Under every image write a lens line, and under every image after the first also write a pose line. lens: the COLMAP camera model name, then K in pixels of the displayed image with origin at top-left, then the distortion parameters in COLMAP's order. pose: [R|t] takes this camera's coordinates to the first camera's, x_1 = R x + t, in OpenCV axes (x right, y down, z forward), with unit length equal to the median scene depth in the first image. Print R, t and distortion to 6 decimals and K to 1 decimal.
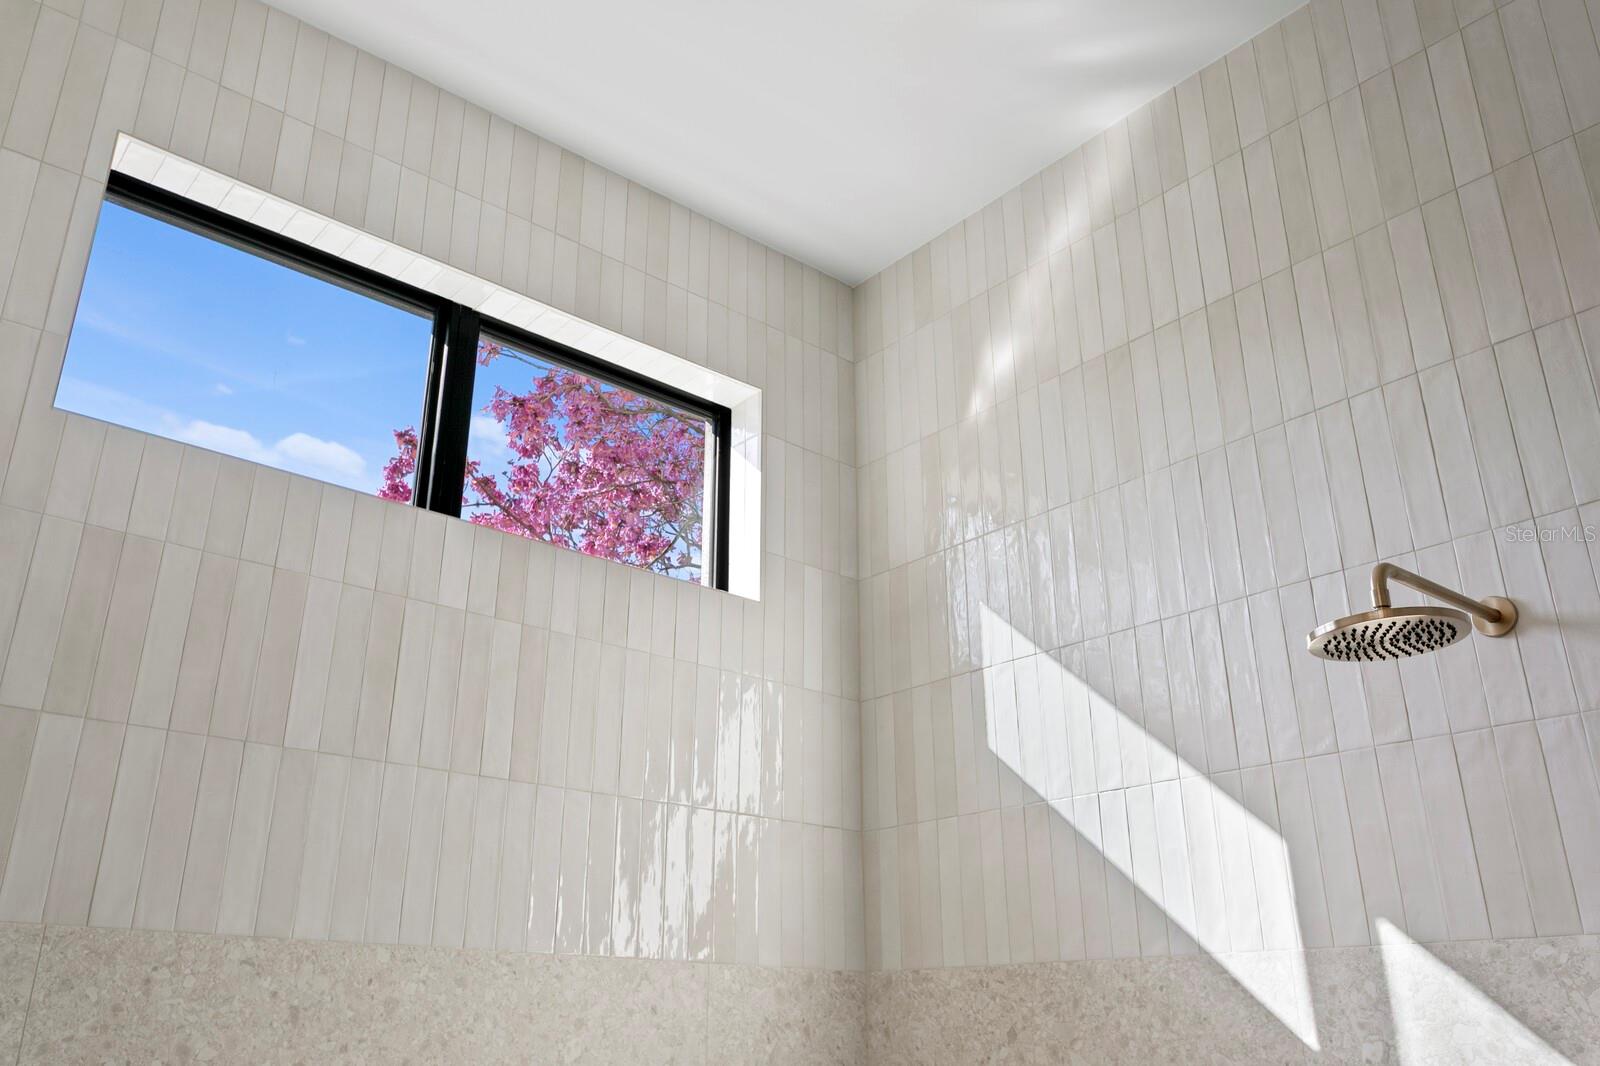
lens RADIAL K [[1276.0, 0, 748.0], [0, 1276.0, 533.8], [0, 0, 1]] dist [0.016639, 0.001630]
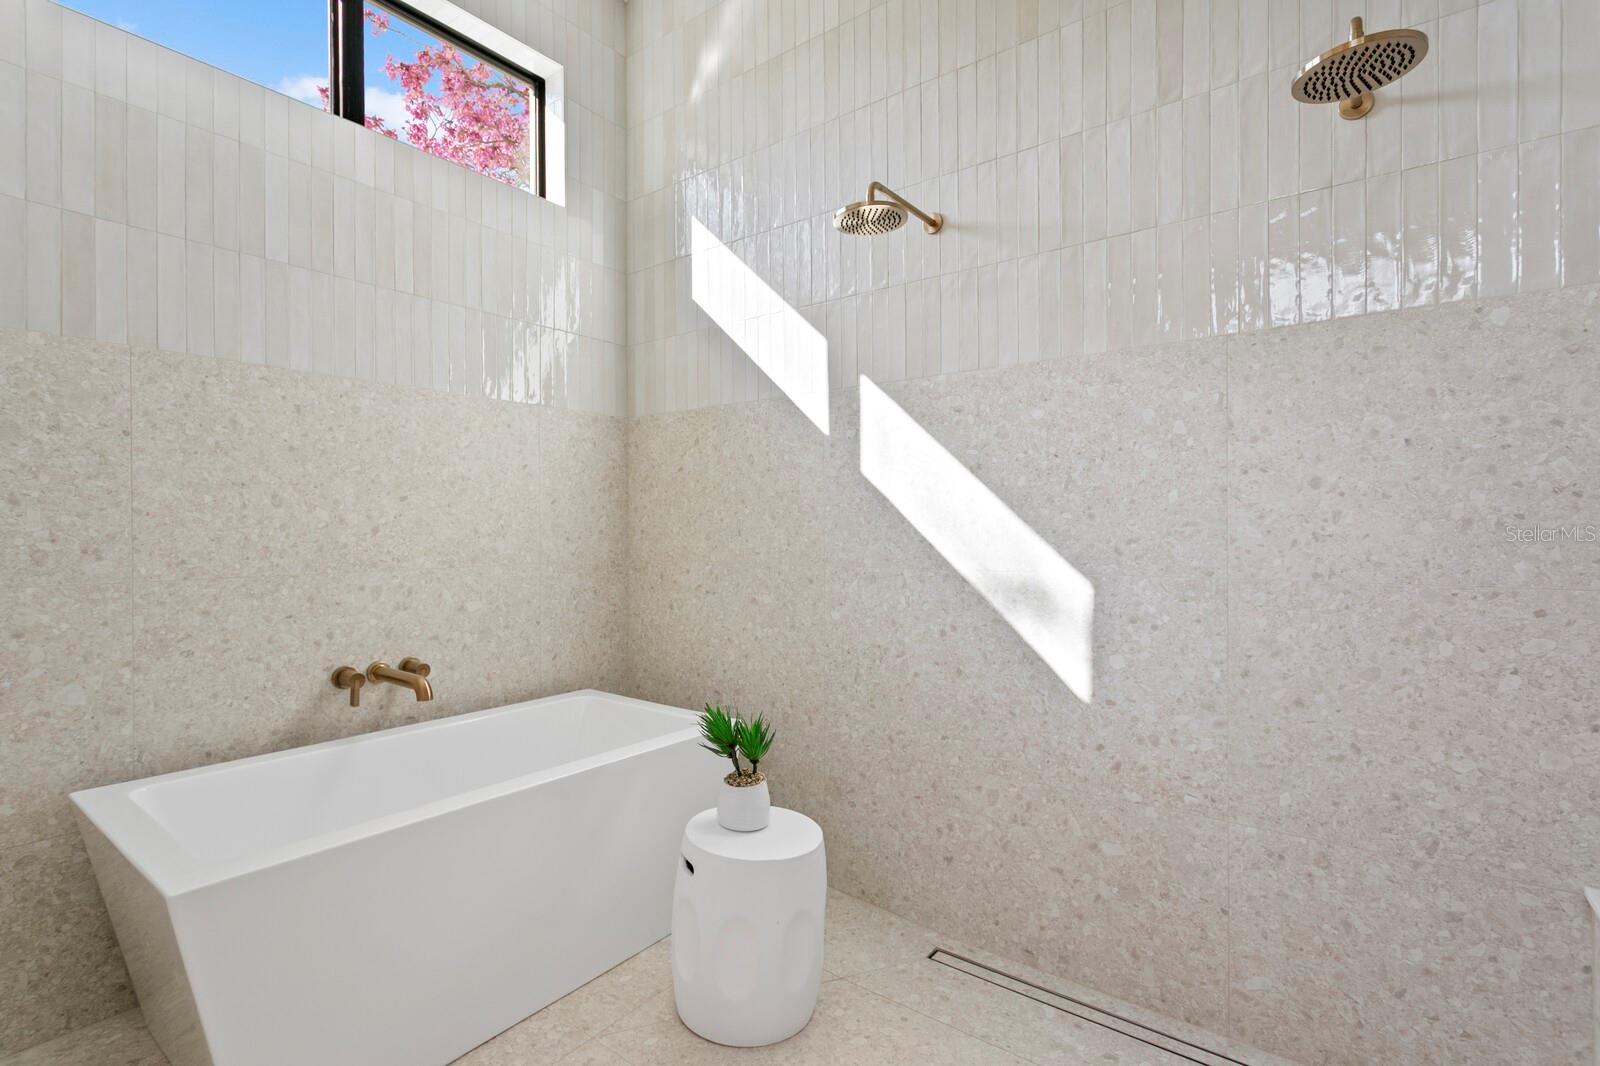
lens RADIAL K [[756.9, 0, 768.4], [0, 756.9, 530.6], [0, 0, 1]] dist [0.002985, -0.000151]
pose [[0.975375, -0.016538, 0.219934, 0.053225], [-0.066578, 0.928588, 0.365090, 0.080022], [-0.210266, -0.370742, 0.904621, -0.161762]]
